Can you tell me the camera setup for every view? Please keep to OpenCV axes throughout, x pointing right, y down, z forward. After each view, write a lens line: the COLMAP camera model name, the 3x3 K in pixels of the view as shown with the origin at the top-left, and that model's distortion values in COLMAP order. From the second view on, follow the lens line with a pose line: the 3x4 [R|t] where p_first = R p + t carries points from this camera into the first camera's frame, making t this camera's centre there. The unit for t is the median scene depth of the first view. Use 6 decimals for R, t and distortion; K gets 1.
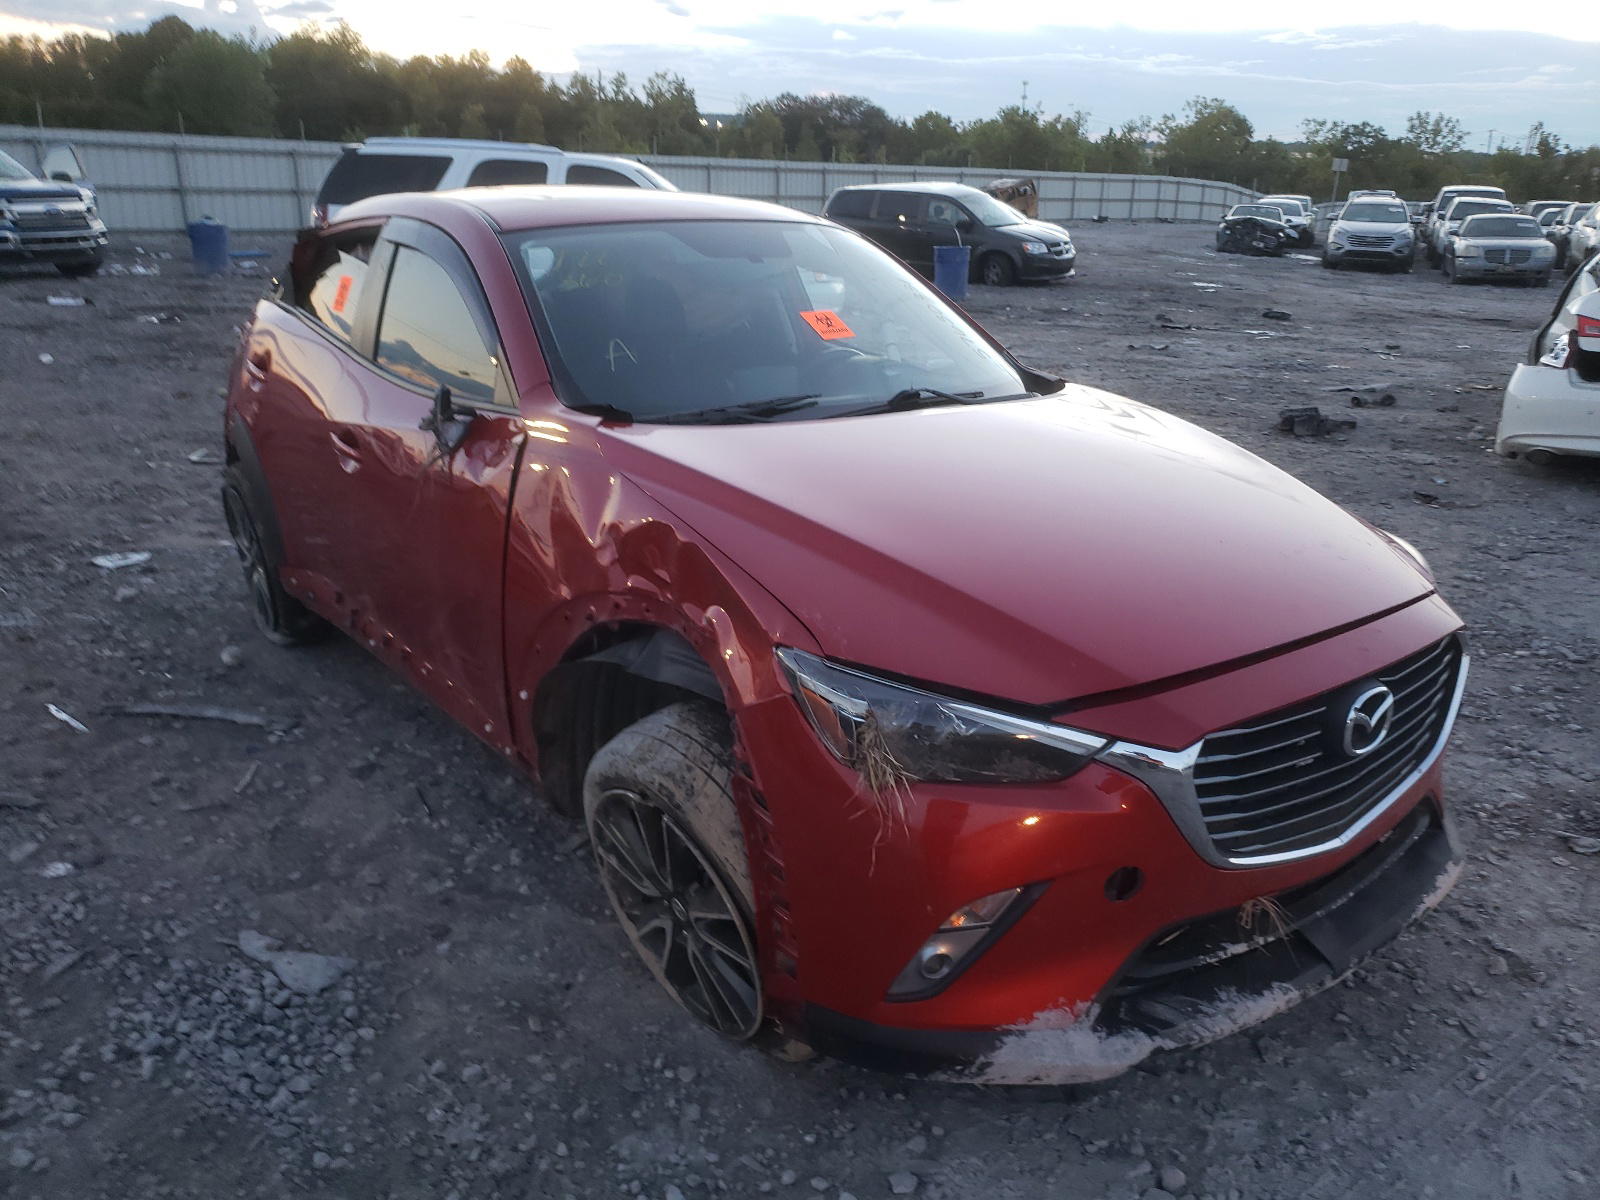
lens RADIAL K [[1206.3, 0, 803.9], [0, 1206.3, 596.9], [0, 0, 1]] dist [0.044893, 0.004178]
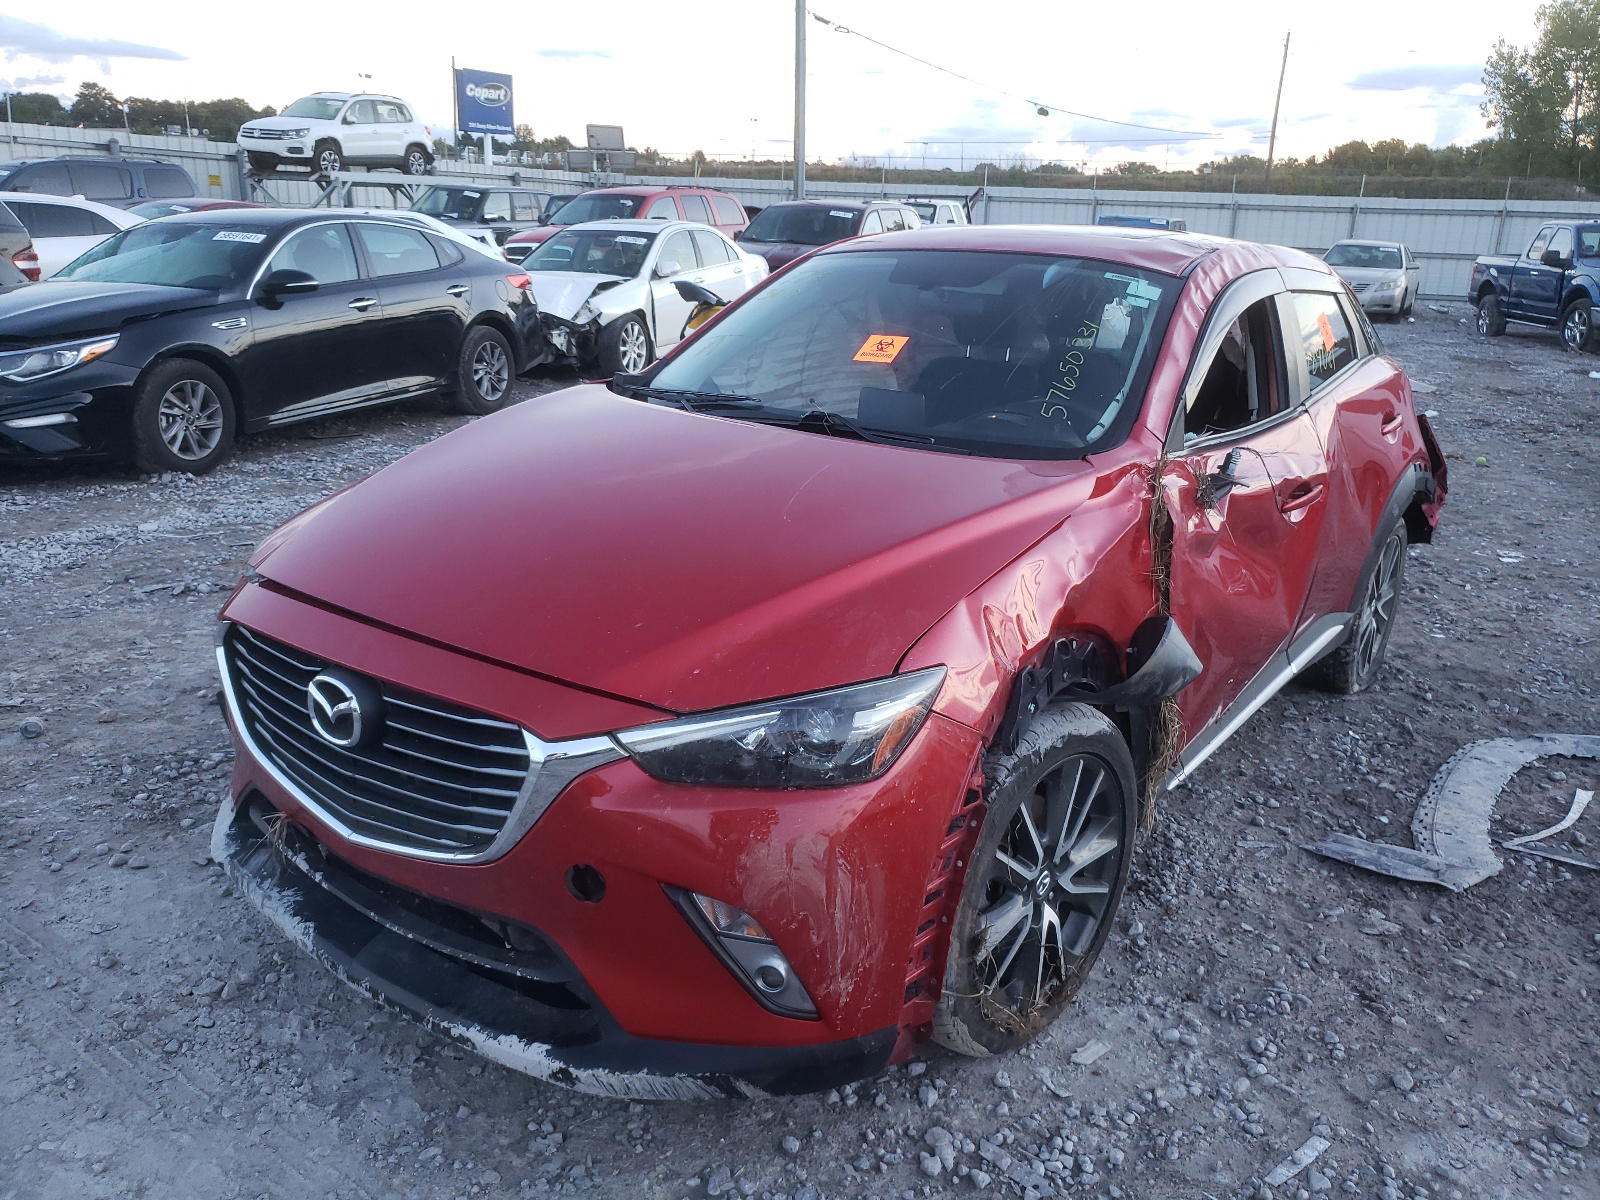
lens RADIAL K [[1206.3, 0, 804.3], [0, 1206.3, 603.8], [0, 0, 1]] dist [0.044893, 0.004178]
pose [[0.302237, 0.295812, -0.906172, 1.260743], [-0.348280, 0.919176, 0.183894, -0.251742], [0.887330, 0.260022, 0.380834, 0.826135]]
